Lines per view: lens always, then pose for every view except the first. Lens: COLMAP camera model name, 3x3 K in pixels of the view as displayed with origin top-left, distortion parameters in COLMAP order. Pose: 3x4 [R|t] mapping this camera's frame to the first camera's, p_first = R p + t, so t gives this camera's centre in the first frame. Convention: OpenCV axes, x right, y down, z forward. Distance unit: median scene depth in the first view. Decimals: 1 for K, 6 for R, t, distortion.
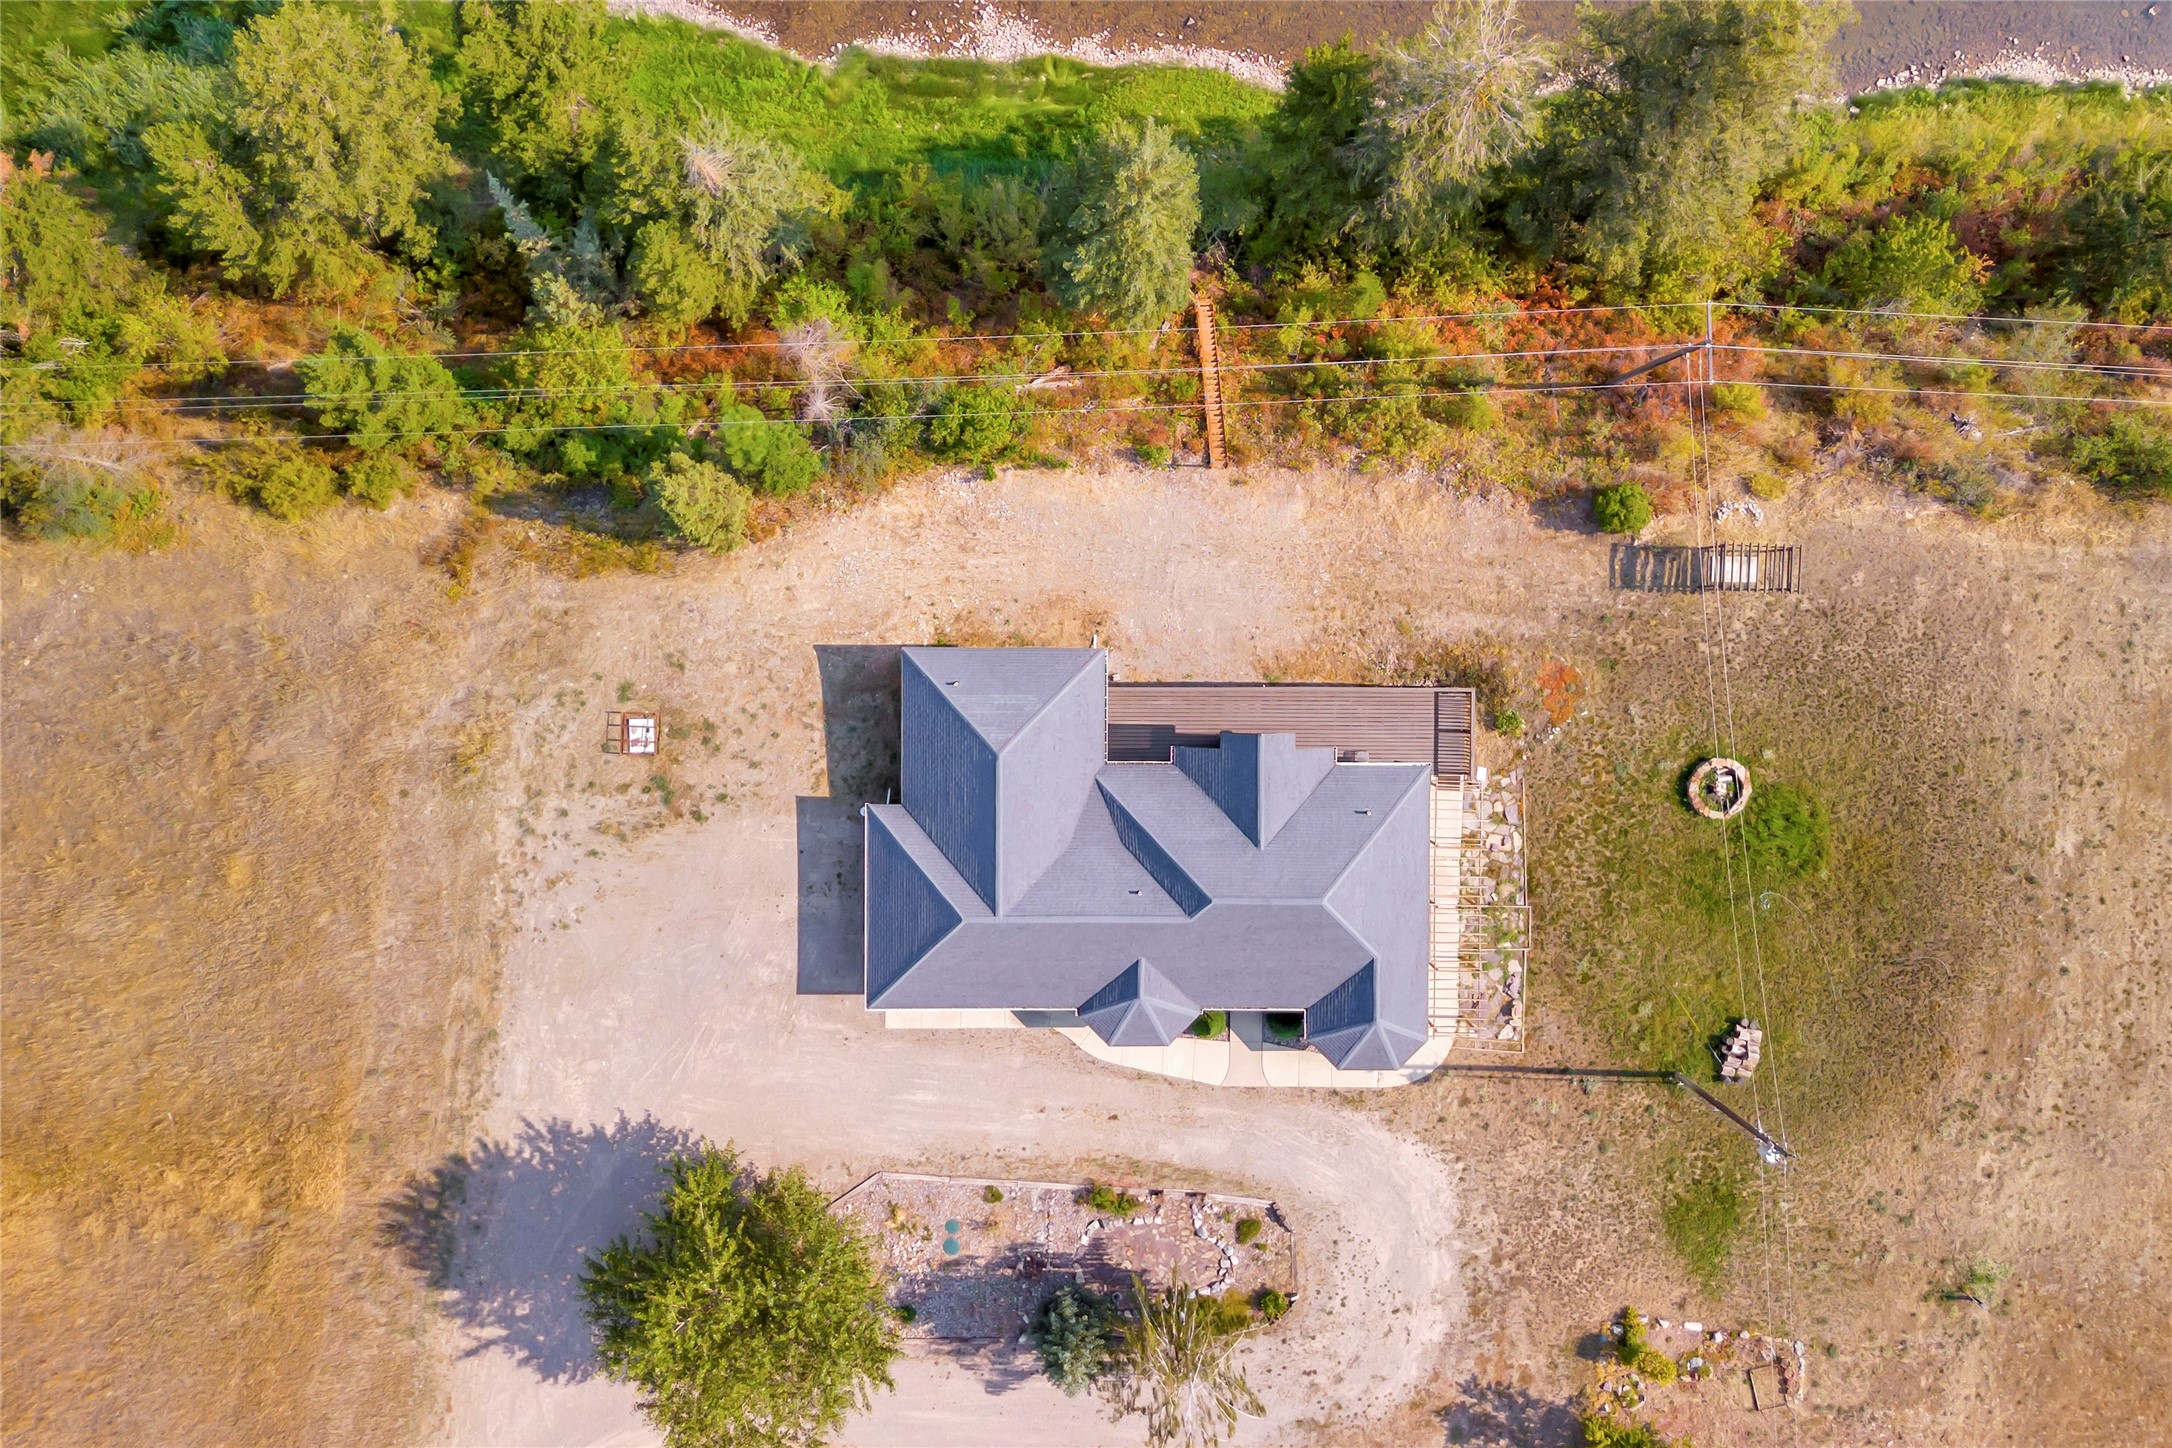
lens RADIAL K [[1827.4, 0, 1095.7], [0, 1827.4, 722.1], [0, 0, 1]] dist [0.028780, -0.007620]
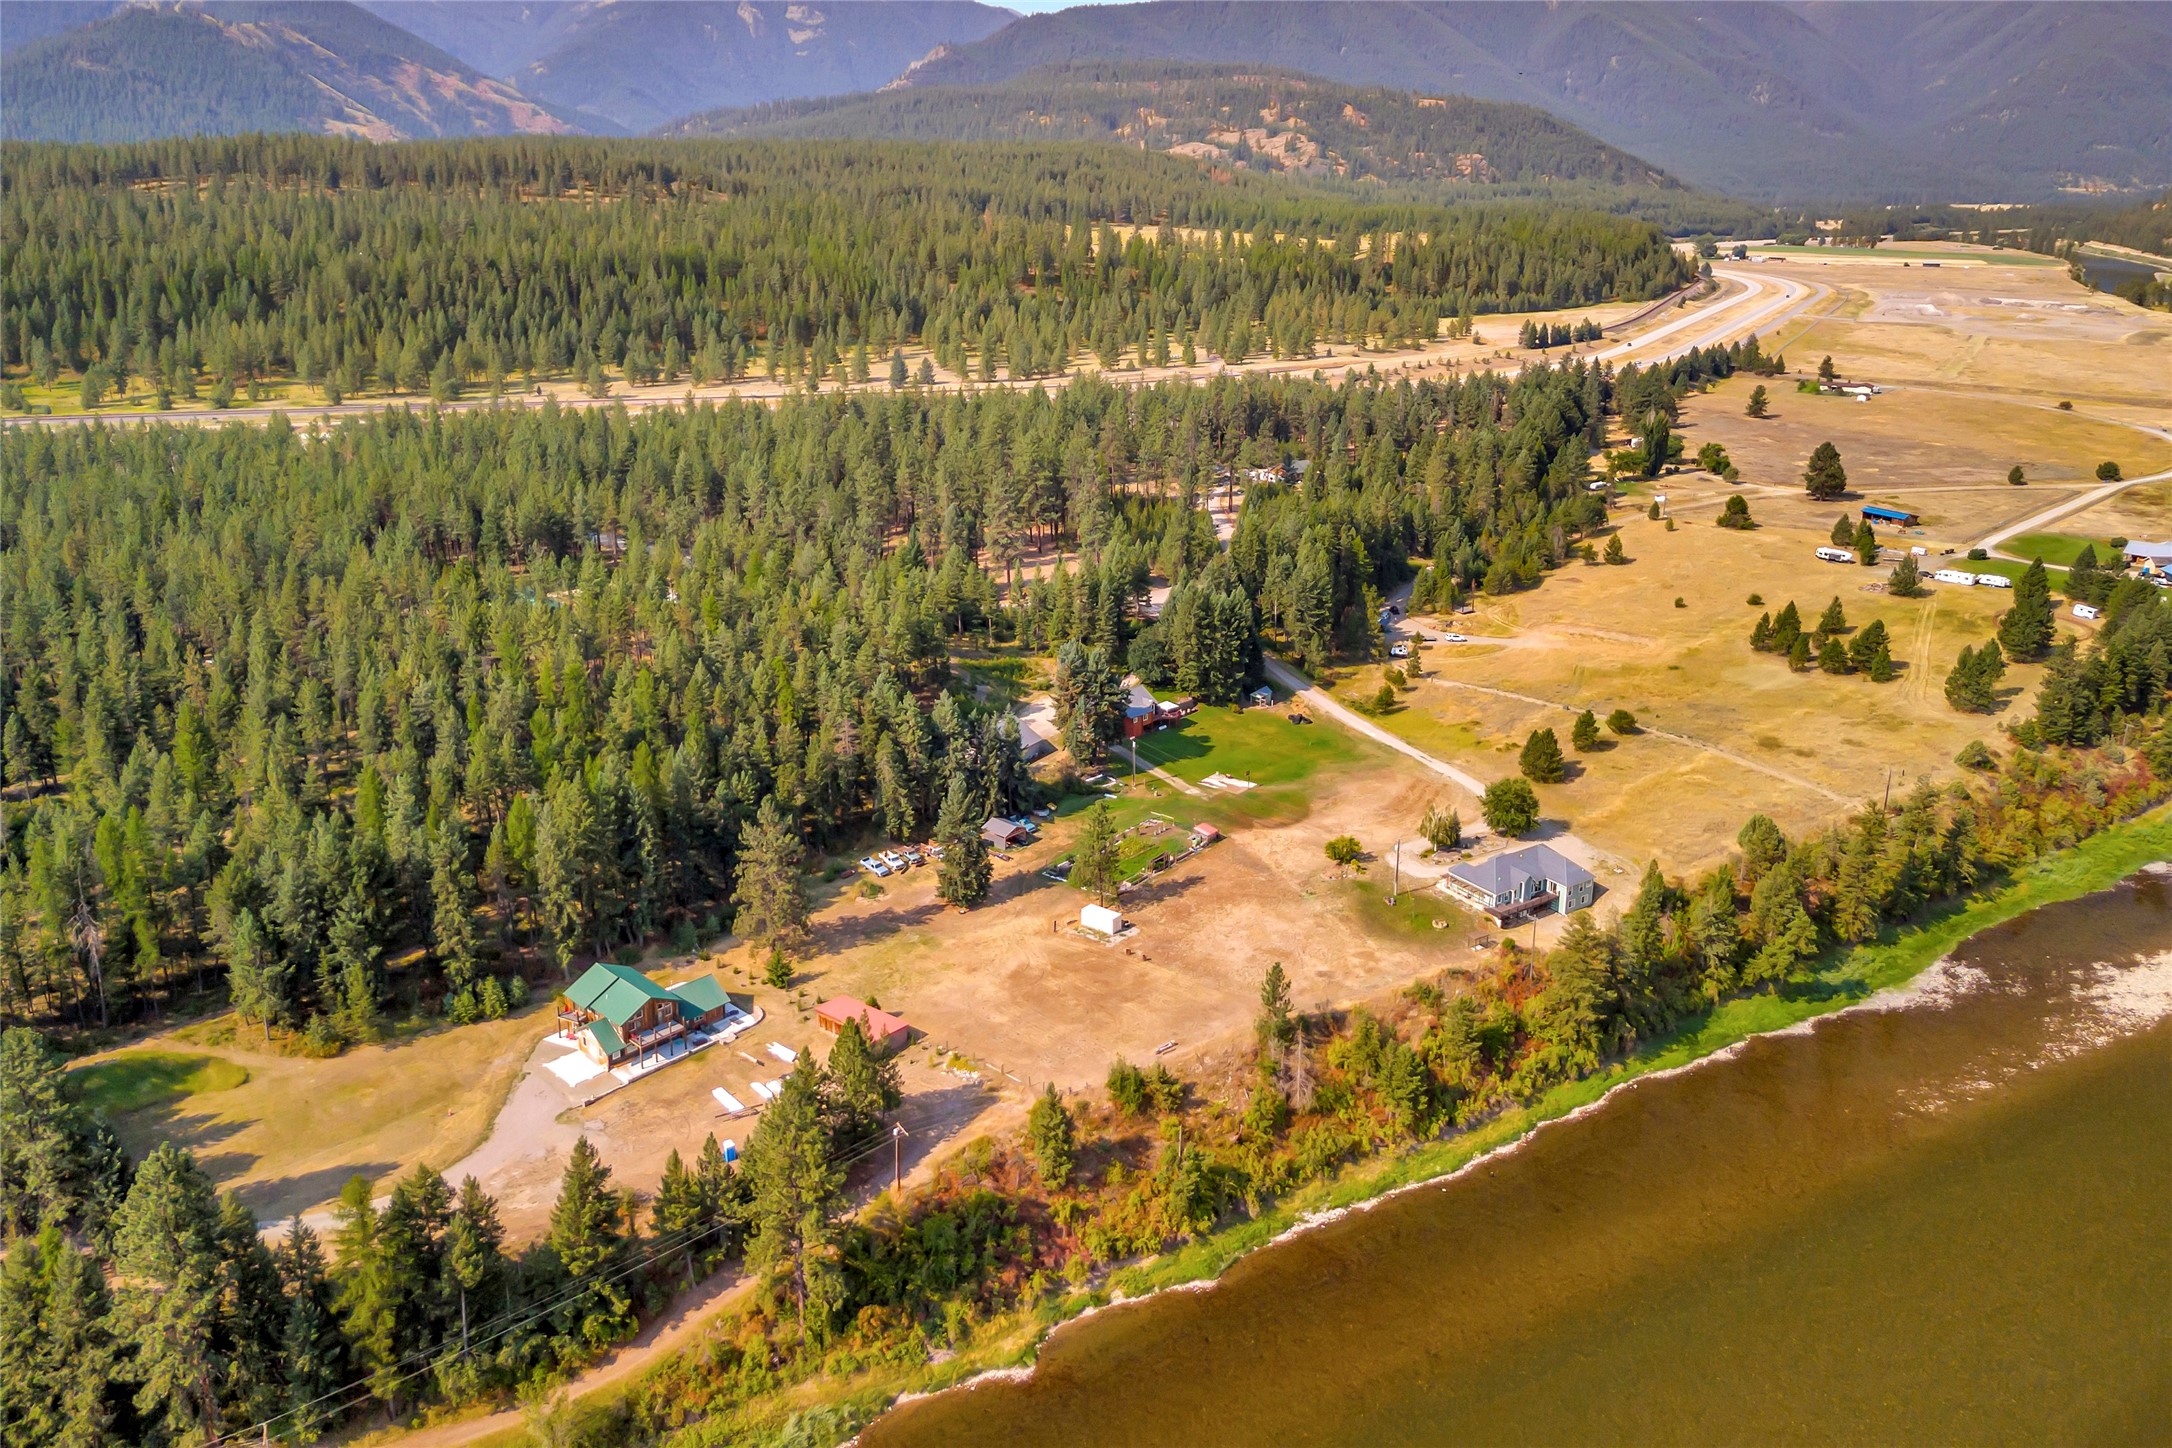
lens RADIAL K [[1602.6, 0, 1076.8], [0, 1602.6, 712.8], [0, 0, 1]] dist [0.050353, -0.035459]
pose [[-0.820014, 0.171989, -0.545891, 2.874660], [-0.570850, -0.314629, 0.758379, -2.071736], [-0.041321, 0.933503, 0.356180, -0.690208]]
